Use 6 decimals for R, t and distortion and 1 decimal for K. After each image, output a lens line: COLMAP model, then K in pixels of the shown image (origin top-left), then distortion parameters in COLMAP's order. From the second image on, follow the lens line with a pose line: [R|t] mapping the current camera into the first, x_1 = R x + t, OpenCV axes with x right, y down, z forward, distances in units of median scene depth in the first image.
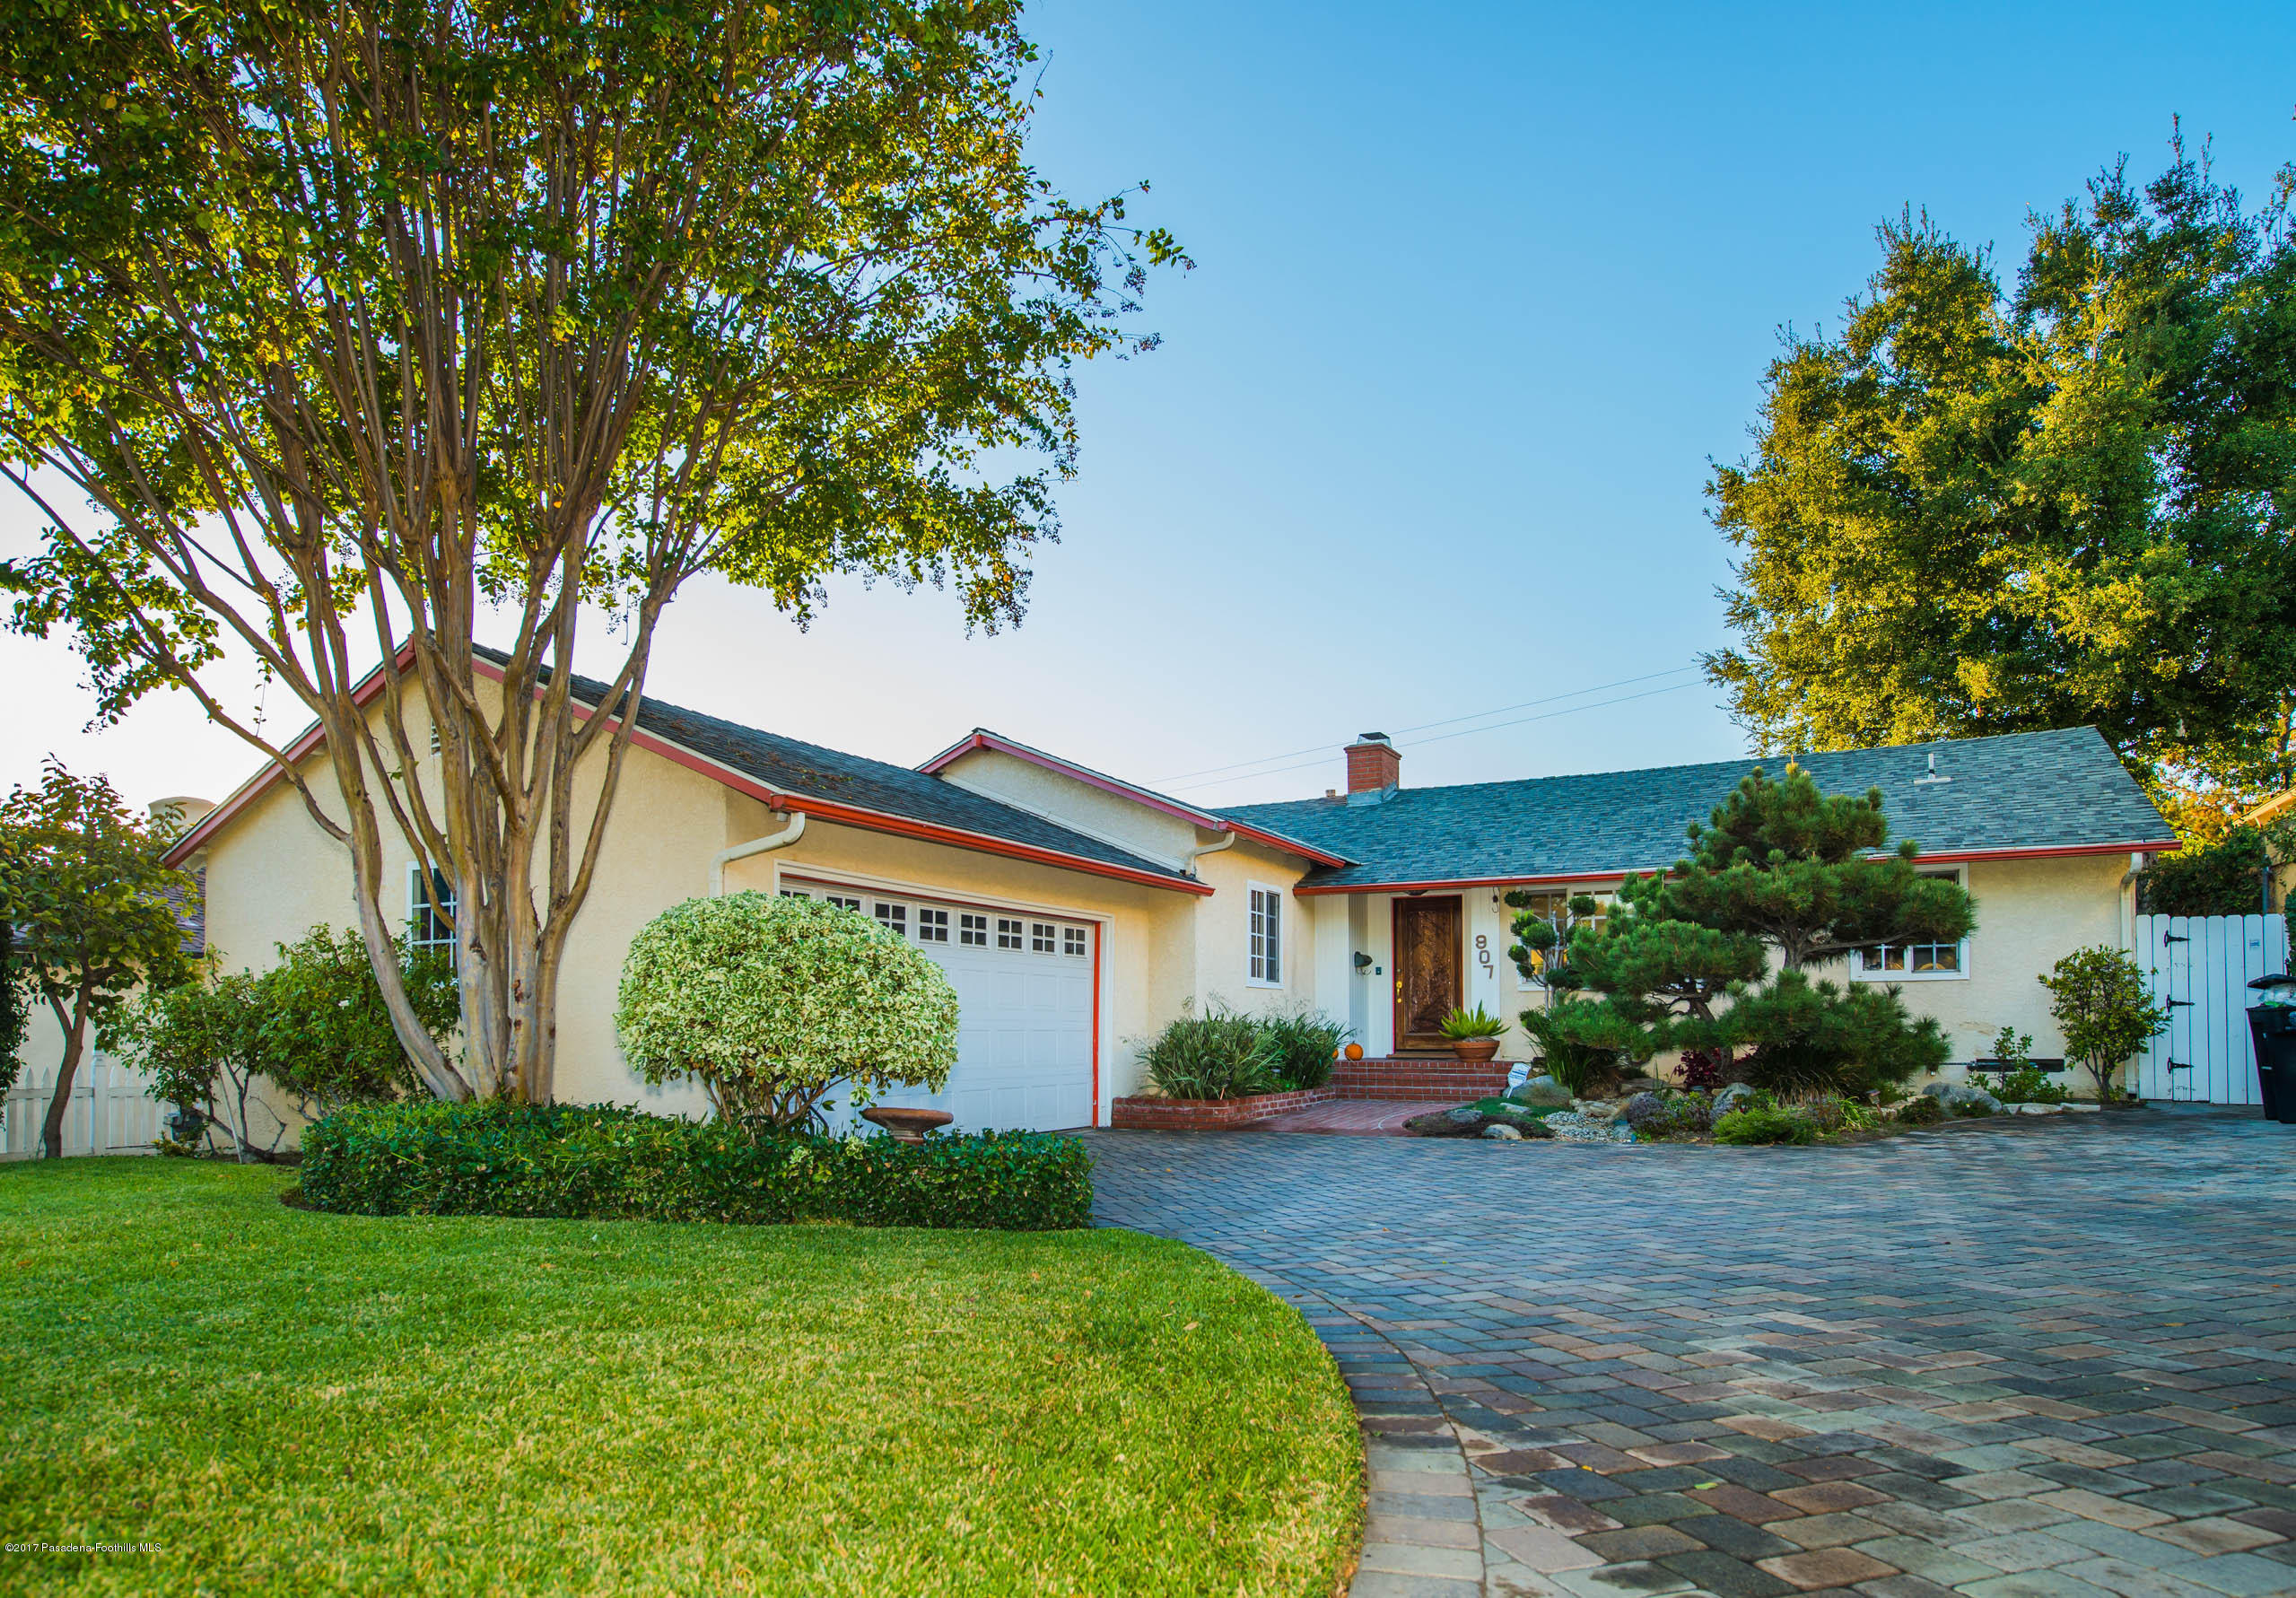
lens RADIAL K [[1331.0, 0, 1091.4], [0, 1331.0, 994.5], [0, 0, 1]] dist [0.005042, 0.002759]
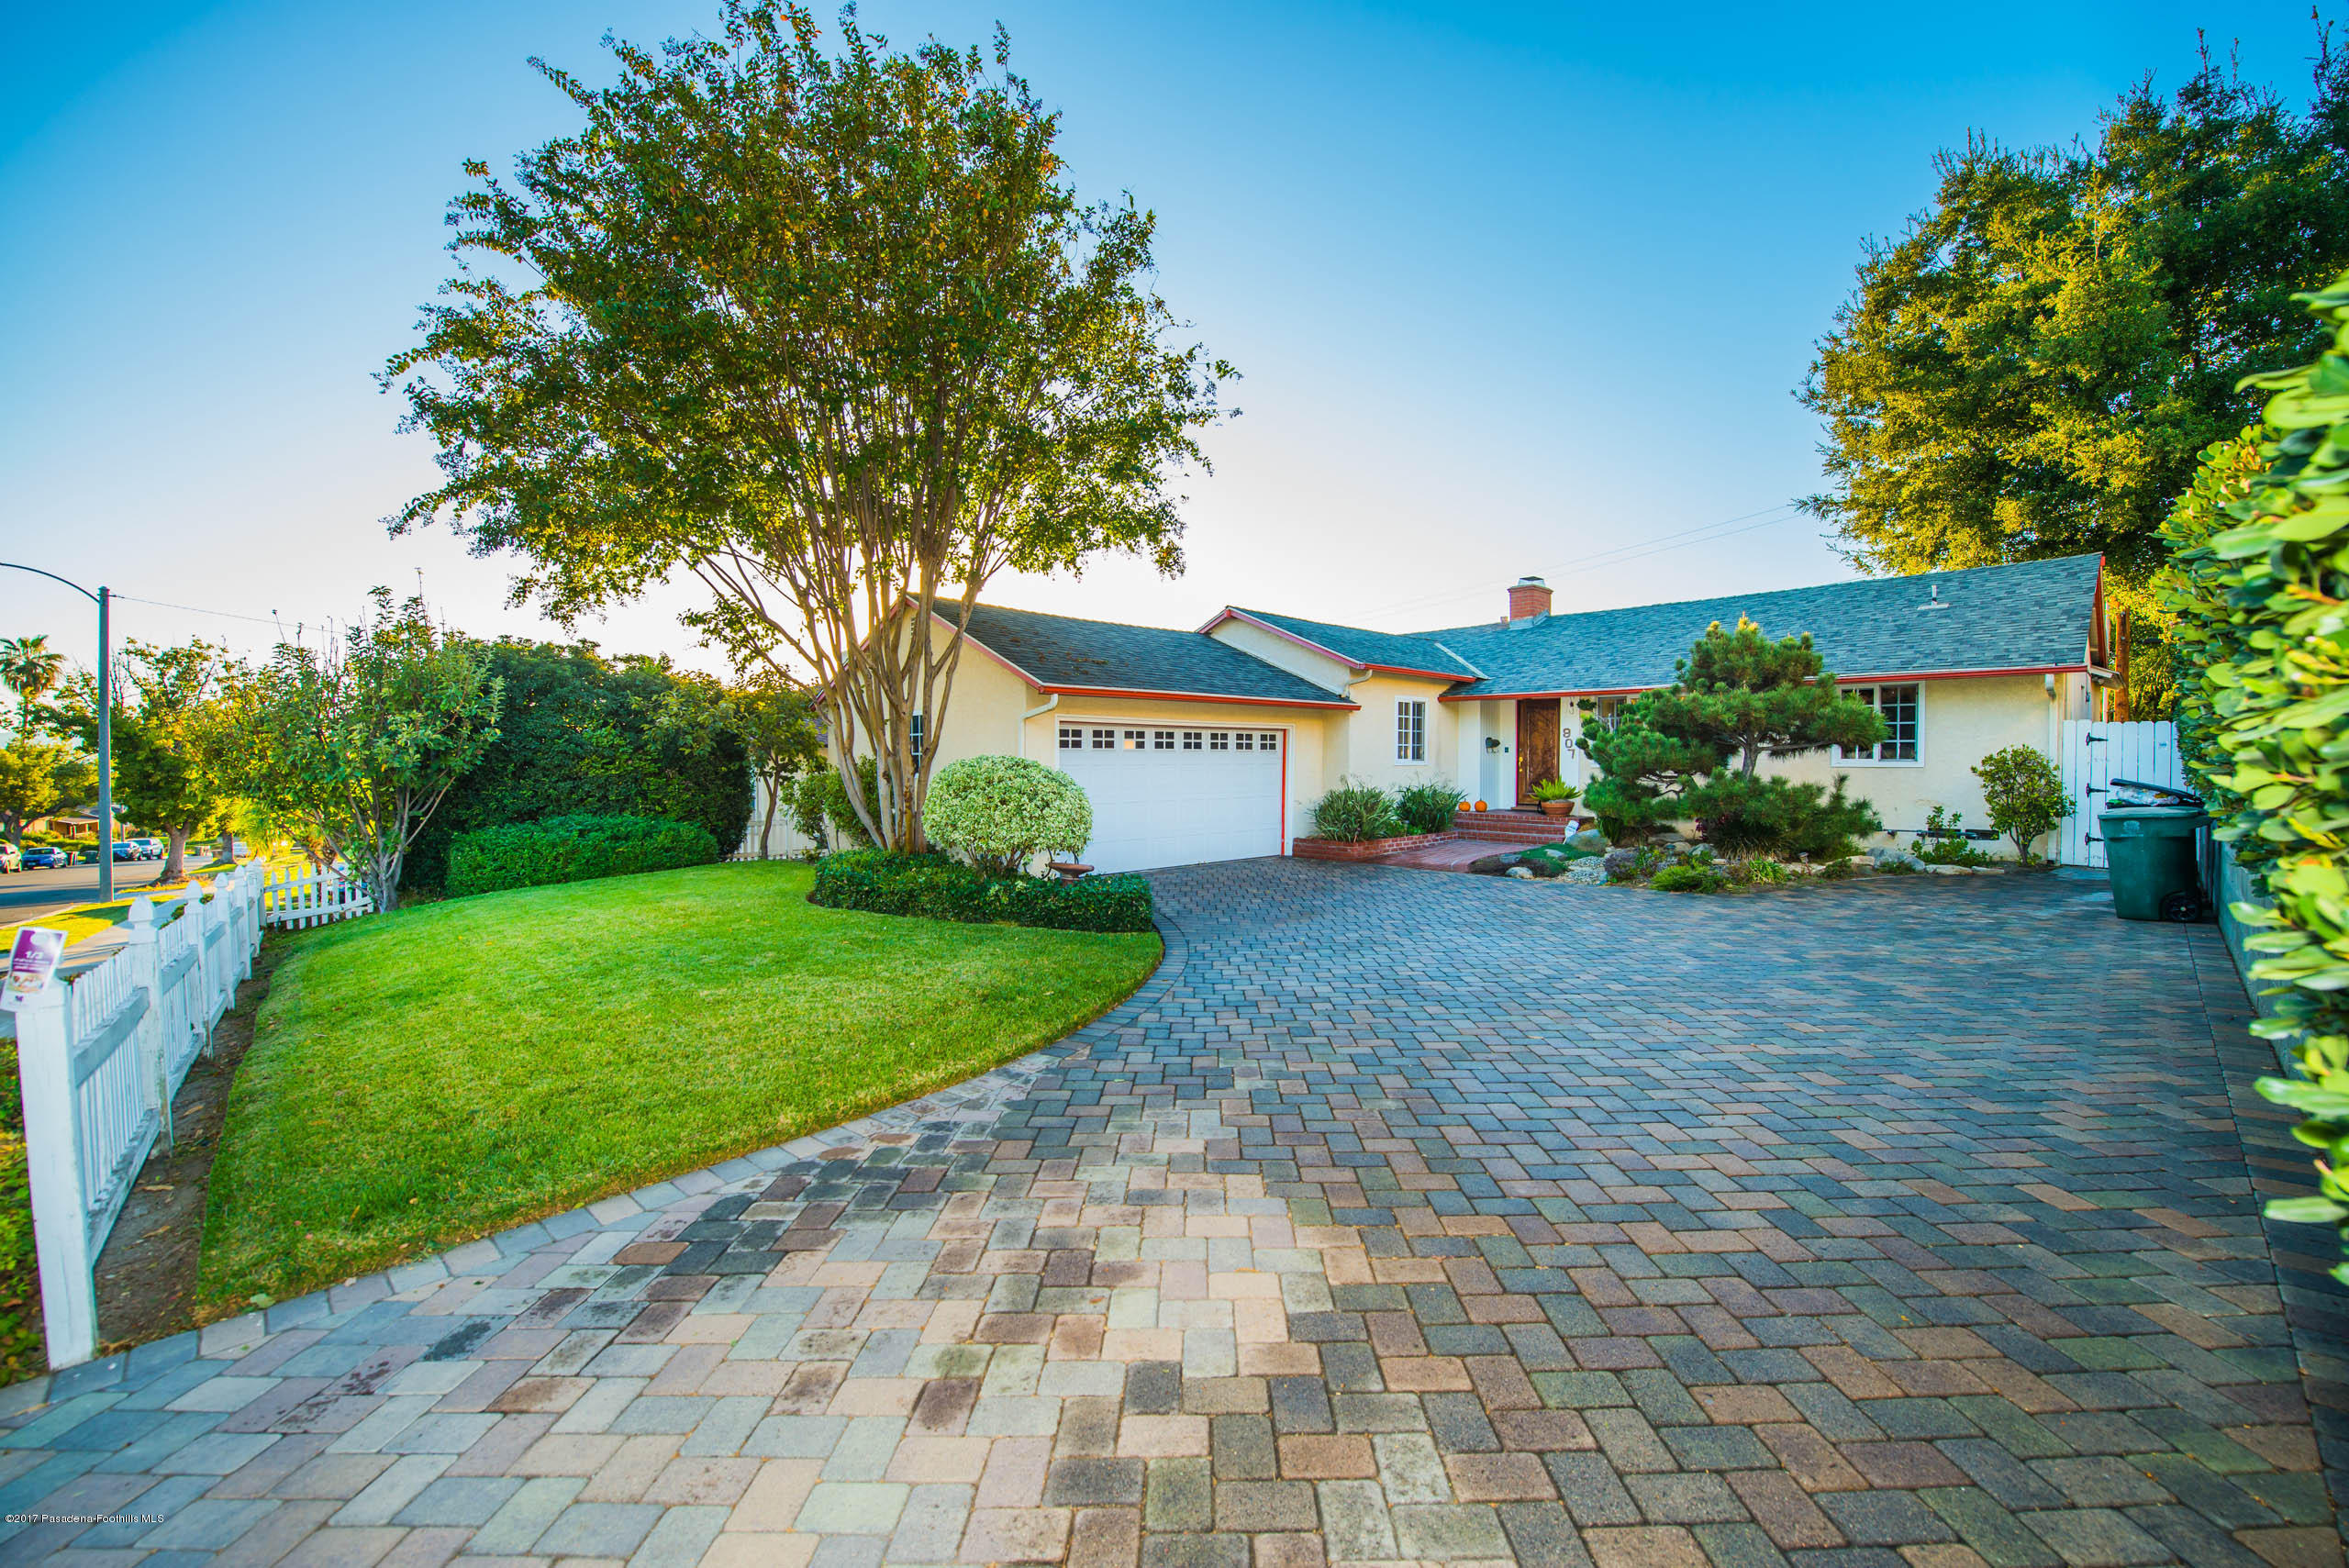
lens RADIAL K [[896.7, 0, 1108.6], [0, 896.7, 764.6], [0, 0, 1]] dist [-0.001536, -0.000179]
pose [[0.937916, -0.005602, -0.346818, 0.183603], [0.016762, 0.999433, 0.029188, -0.047008], [0.346458, -0.033189, 0.937478, -0.097848]]
